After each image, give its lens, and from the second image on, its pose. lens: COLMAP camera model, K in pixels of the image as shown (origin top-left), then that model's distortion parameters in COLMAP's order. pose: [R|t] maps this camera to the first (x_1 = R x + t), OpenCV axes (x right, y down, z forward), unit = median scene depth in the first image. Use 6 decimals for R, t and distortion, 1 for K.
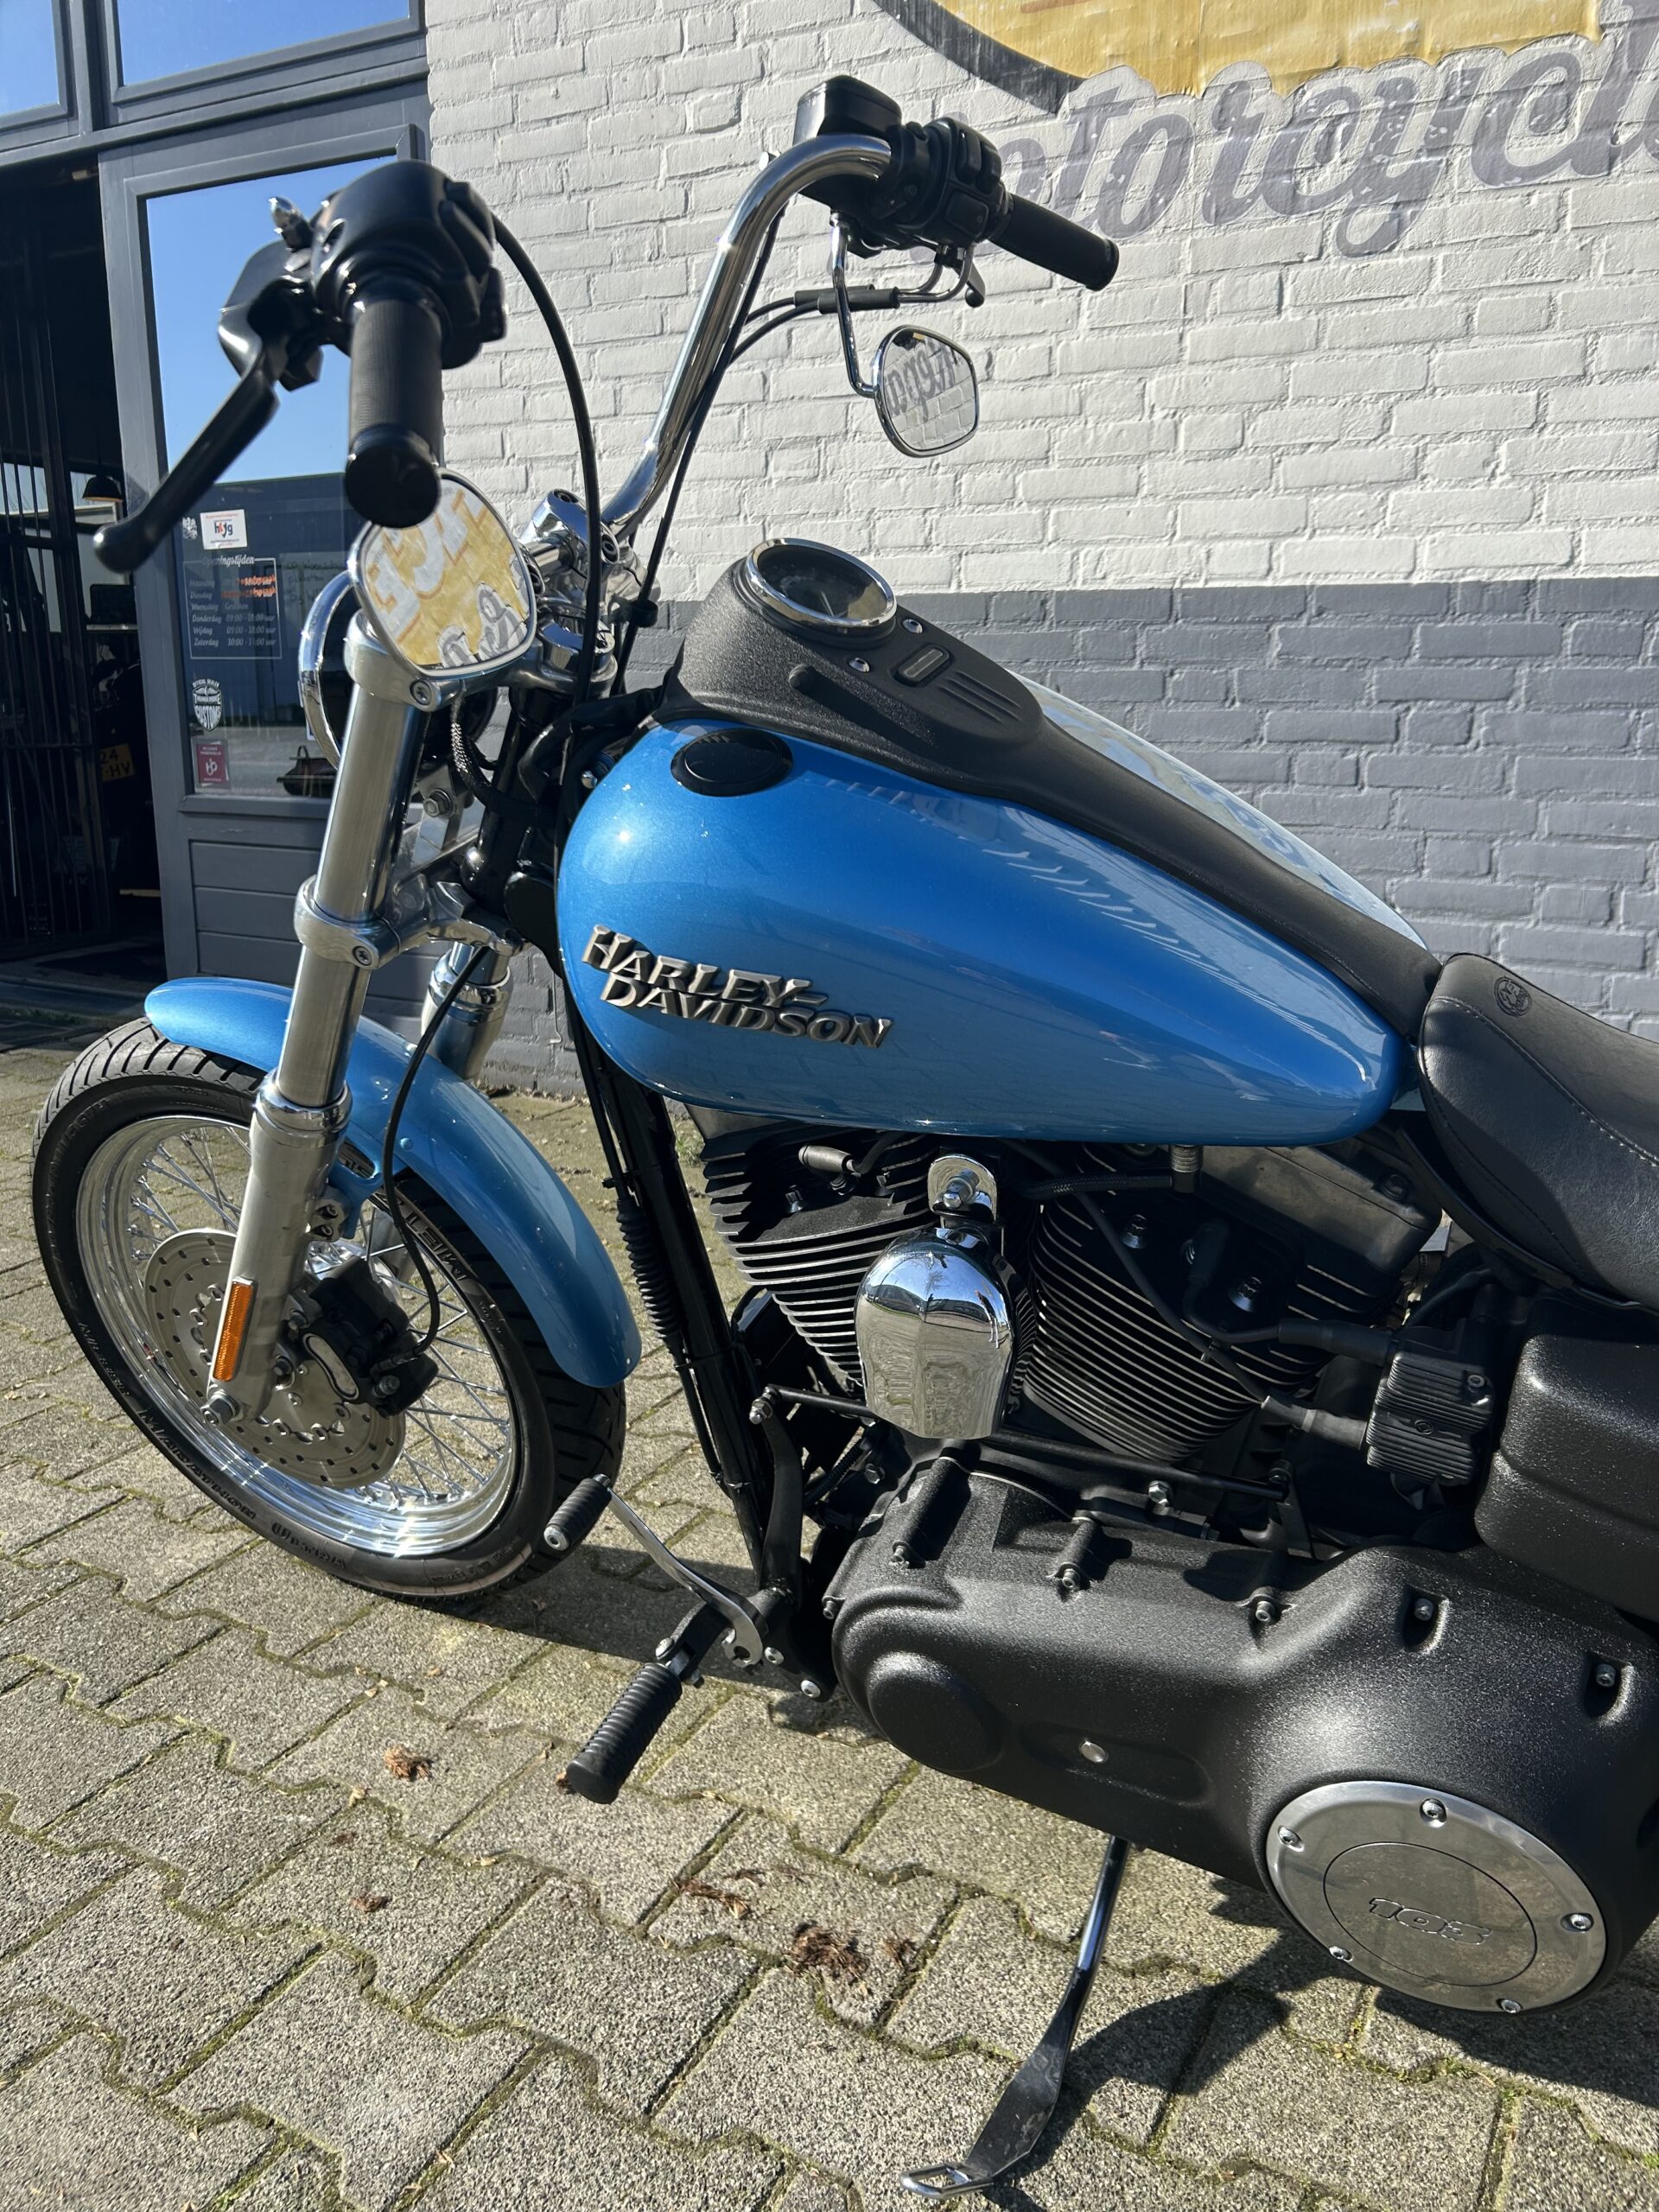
lens RADIAL K [[1686.3, 0, 839.2], [0, 1686.3, 1114.9], [0, 0, 1]] dist [0.039936, -0.048252]
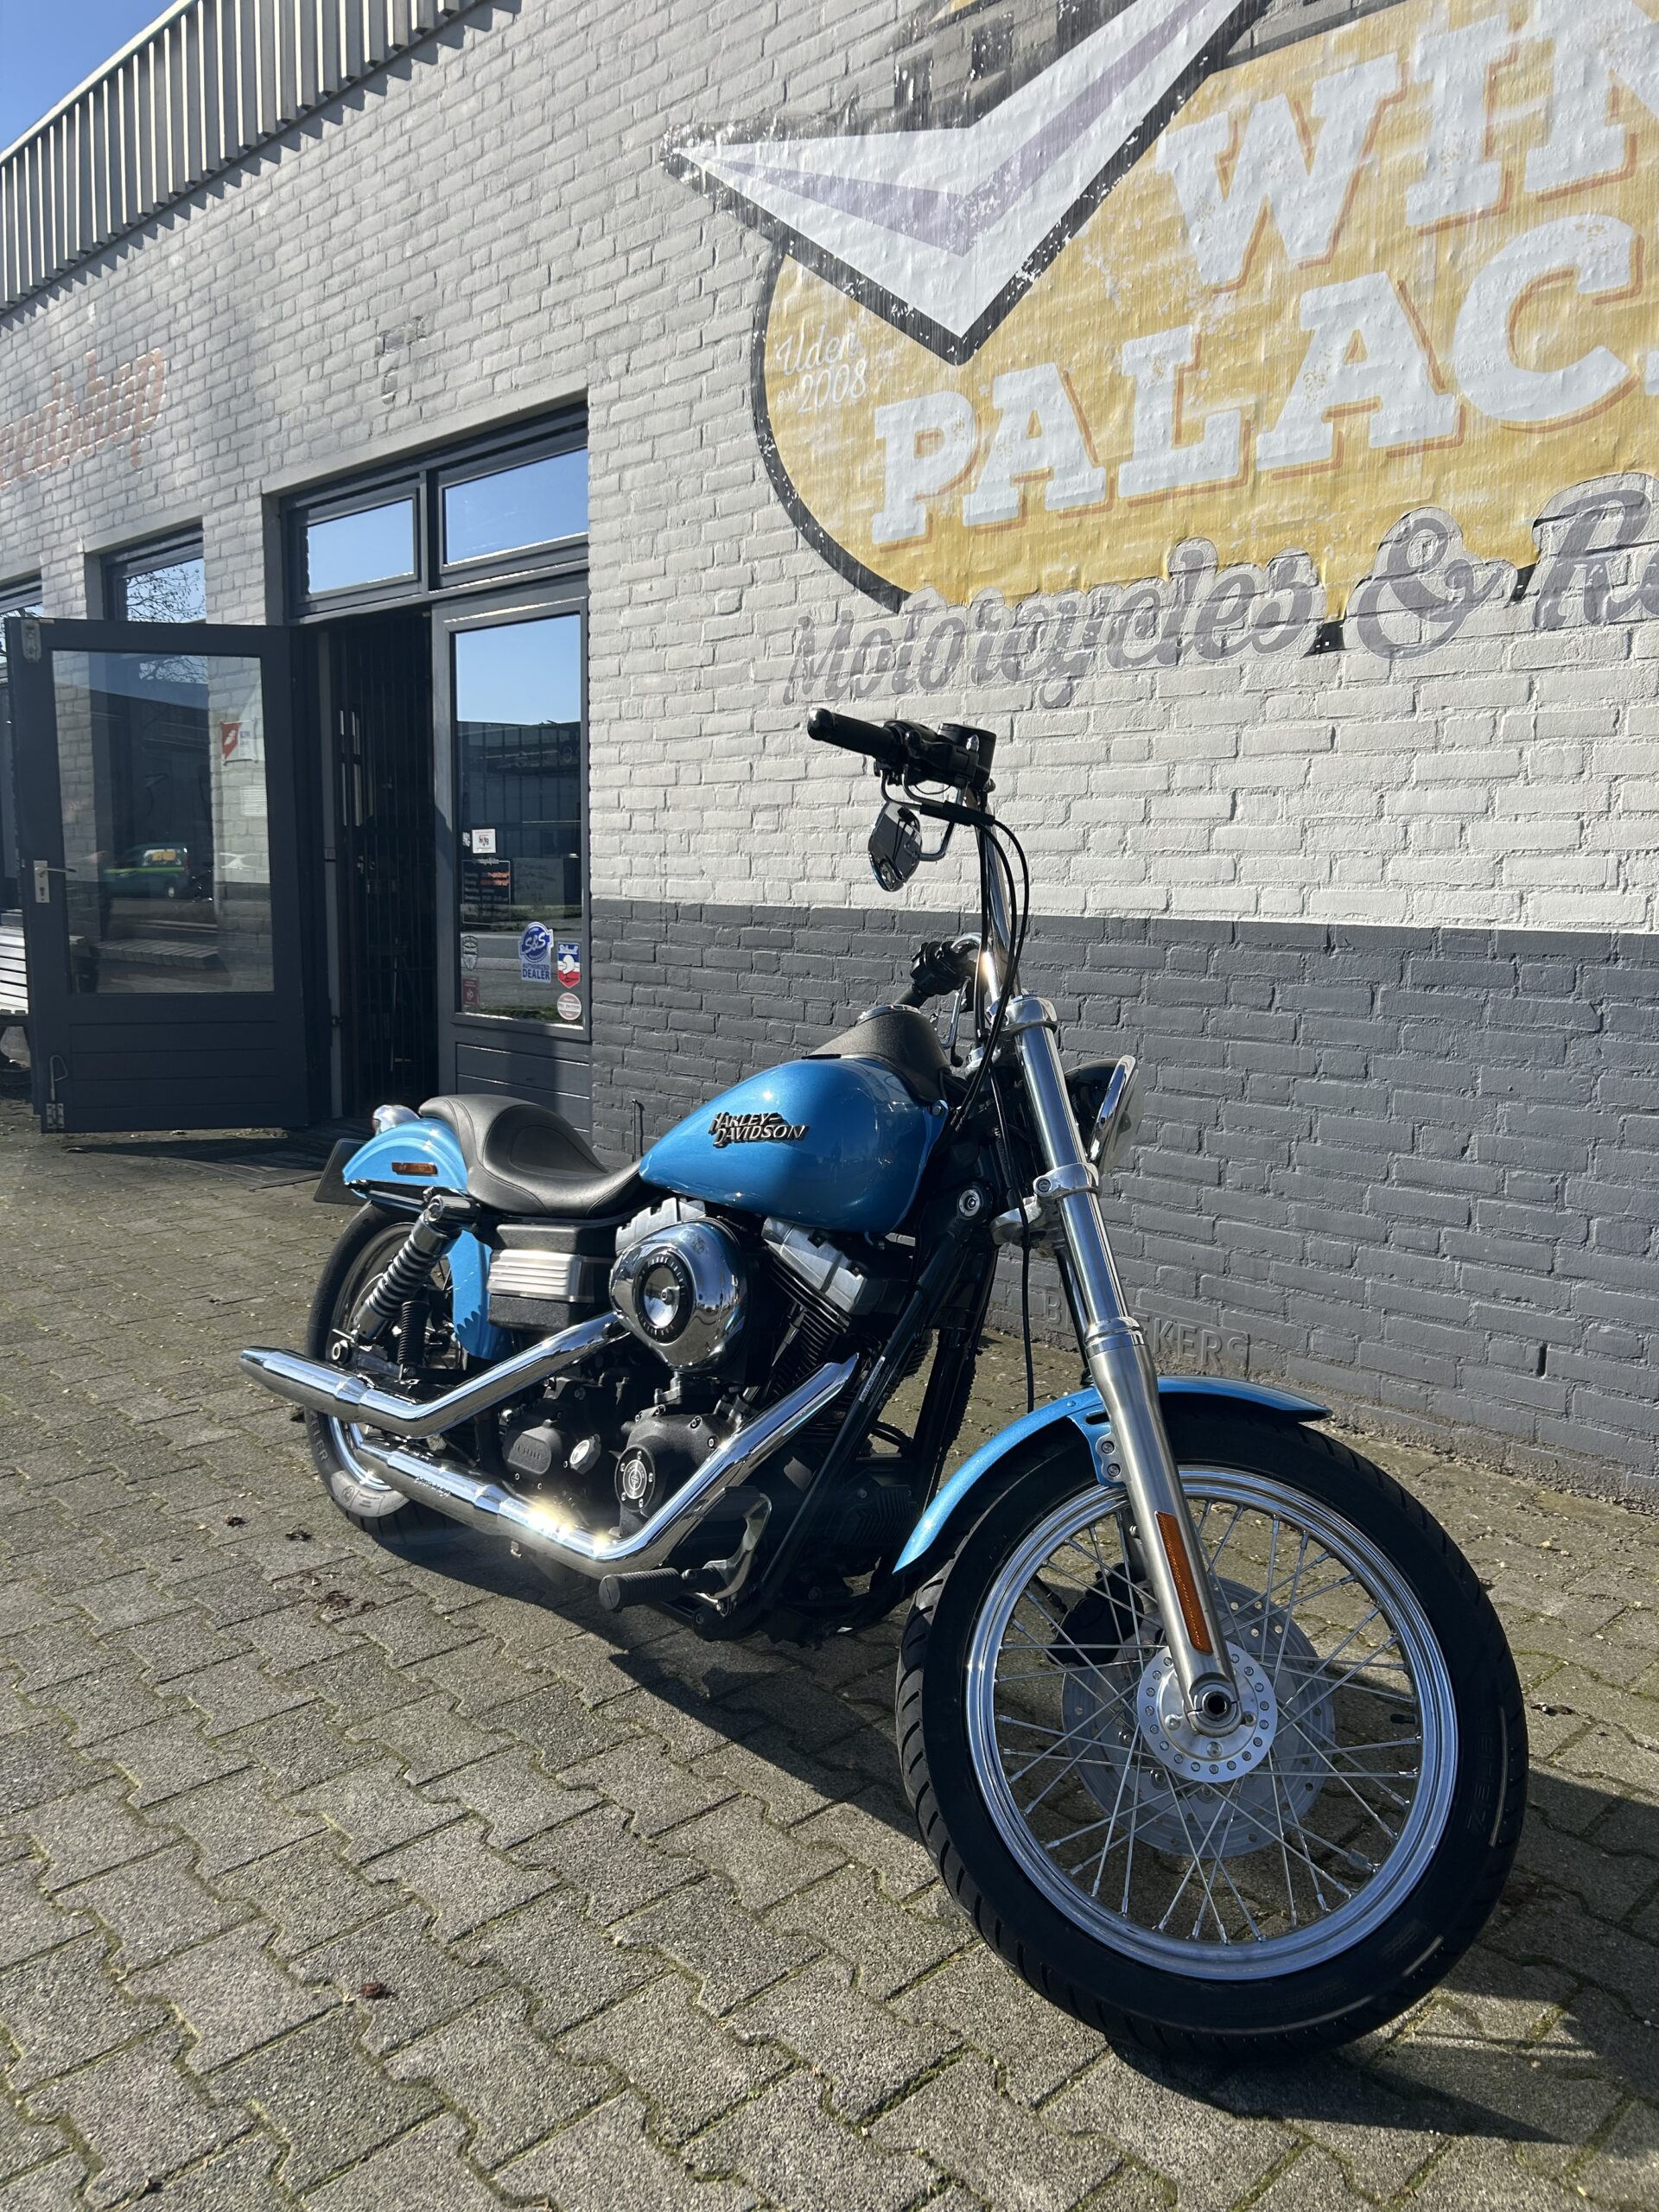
lens RADIAL K [[1682.5, 0, 824.1], [0, 1682.5, 1109.2], [0, 0, 1]] dist [0.026153, -0.013572]
pose [[0.952947, 0.047462, -0.299398, 0.581805], [-0.079711, 0.992143, -0.096432, 0.013512], [0.292469, 0.115759, 0.949243, -0.453450]]
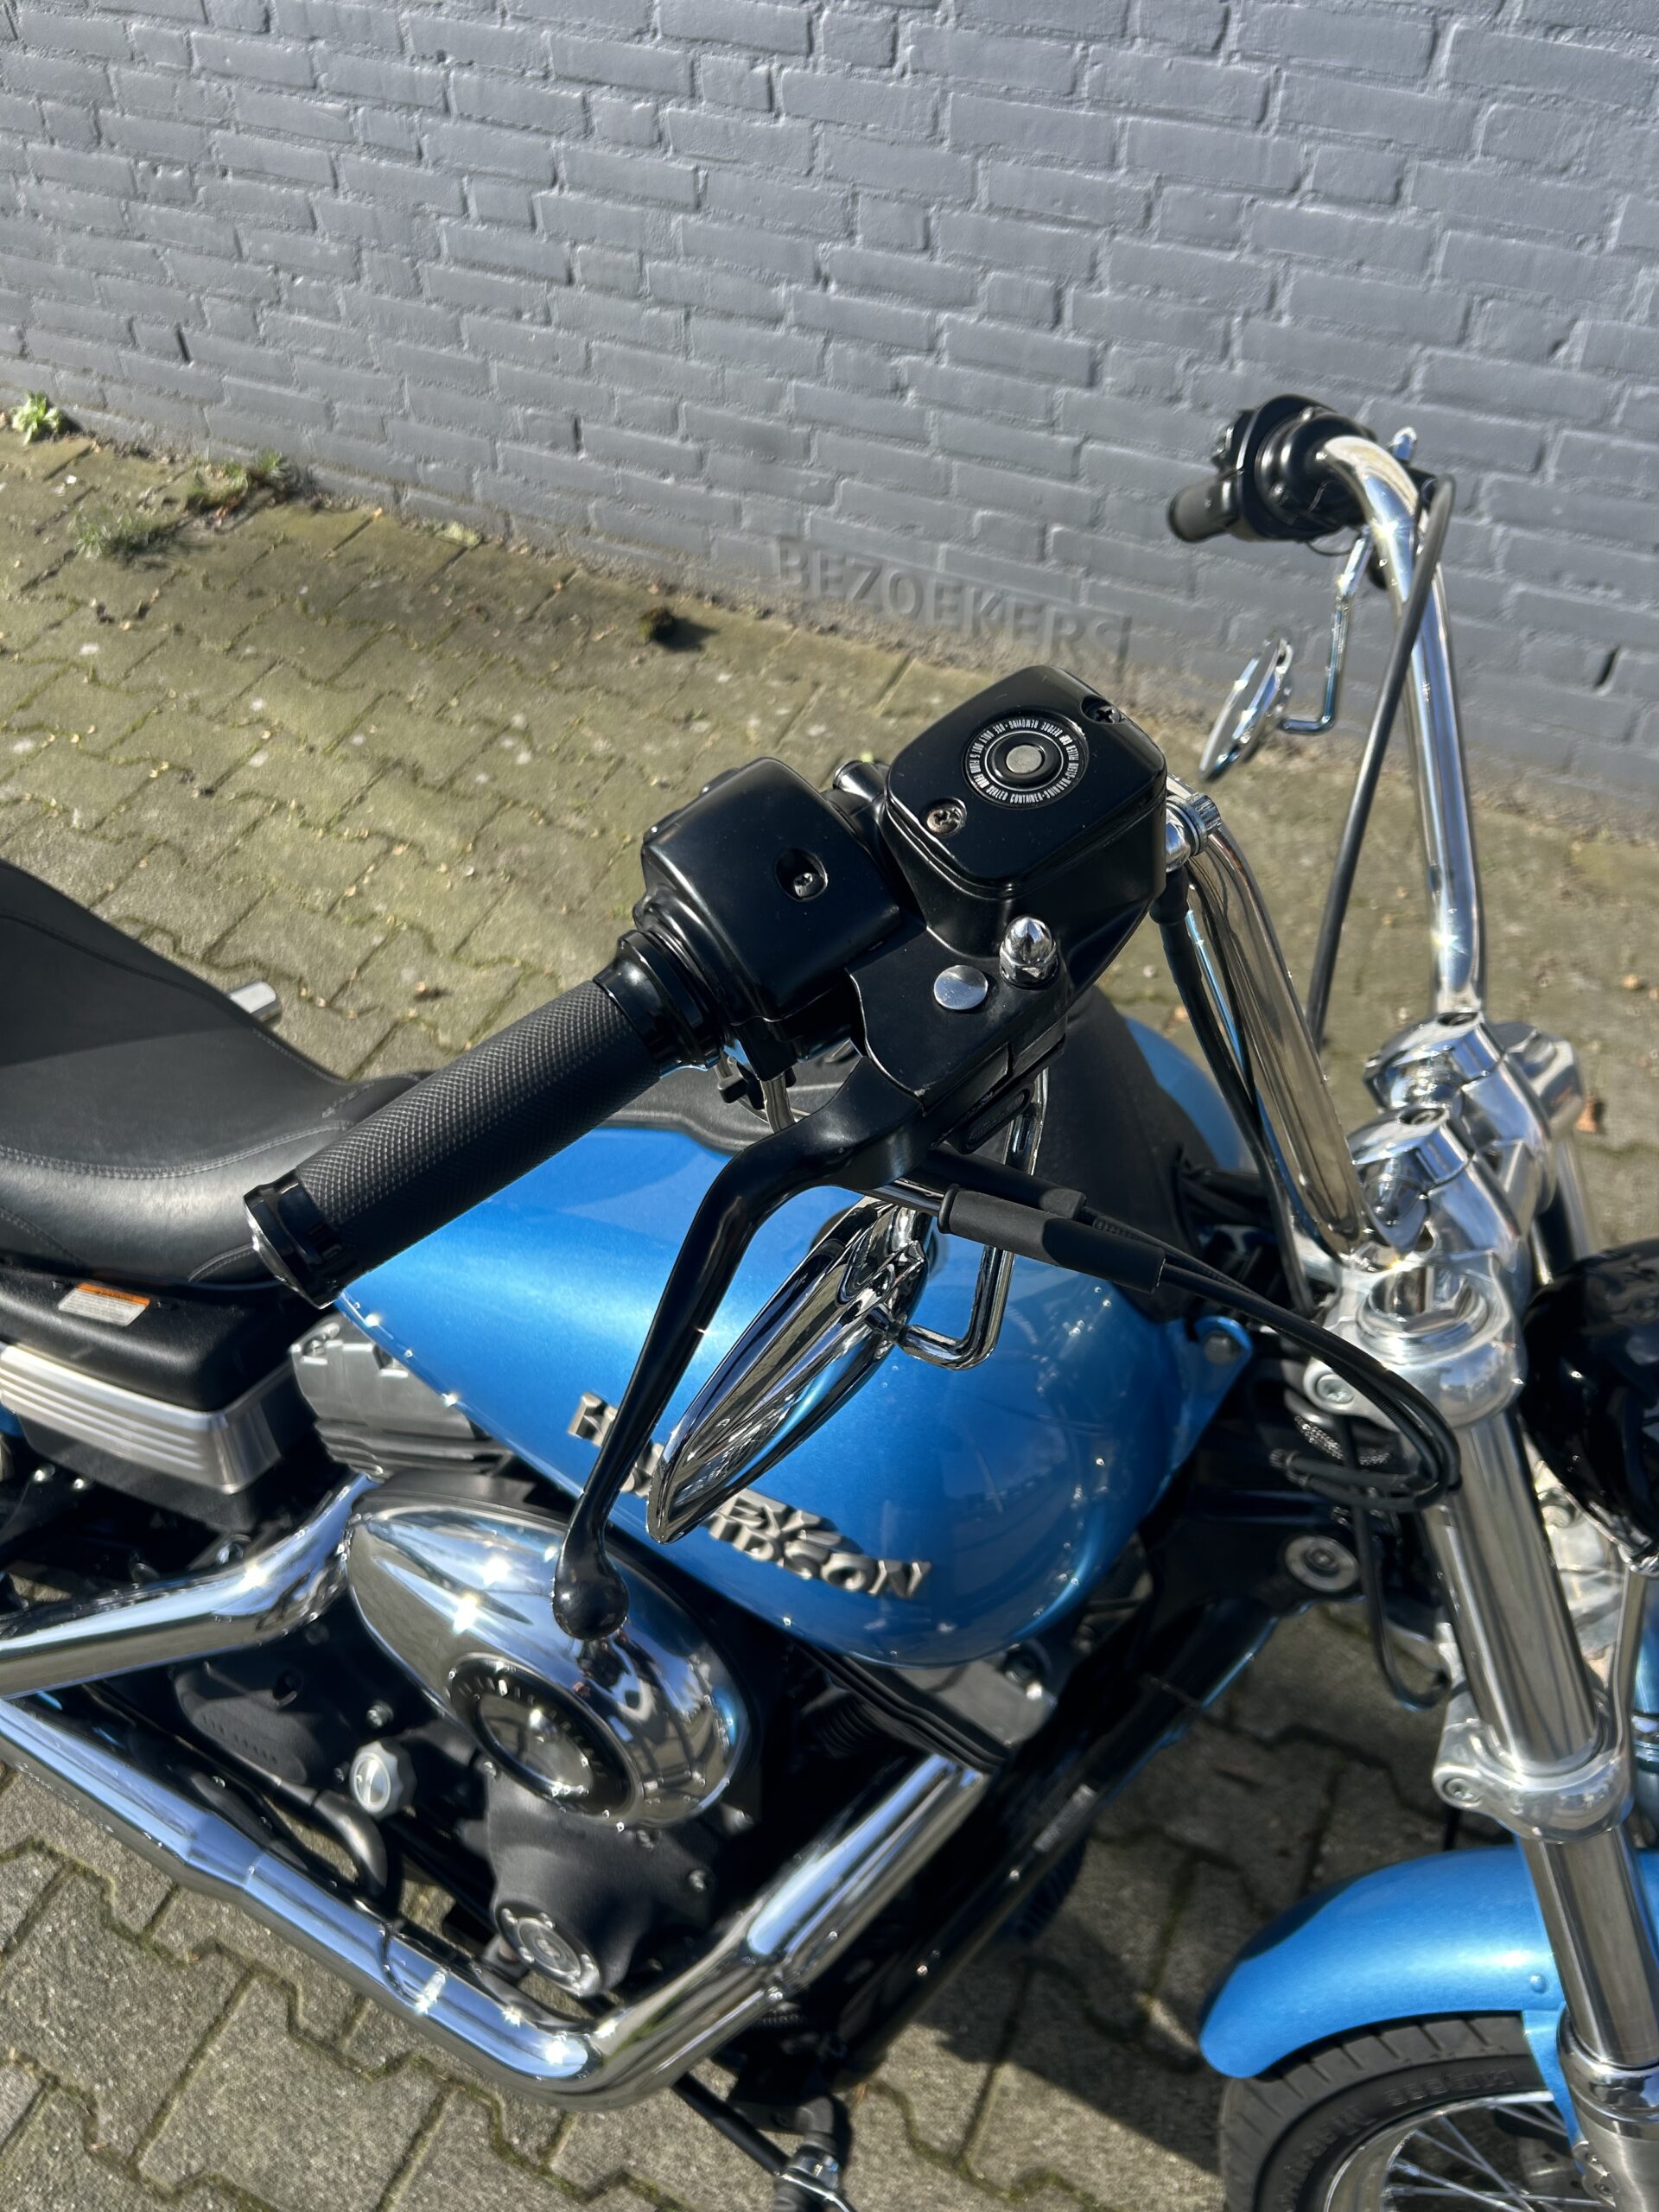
lens RADIAL K [[1678.9, 0, 829.5], [0, 1678.9, 1106.0], [0, 0, 1]] dist [0.041552, -0.069161]
pose [[0.997908, -0.060380, 0.023117, 0.305161], [0.036184, 0.817876, 0.574256, -0.282039], [-0.053581, -0.572218, 0.818349, 0.116937]]
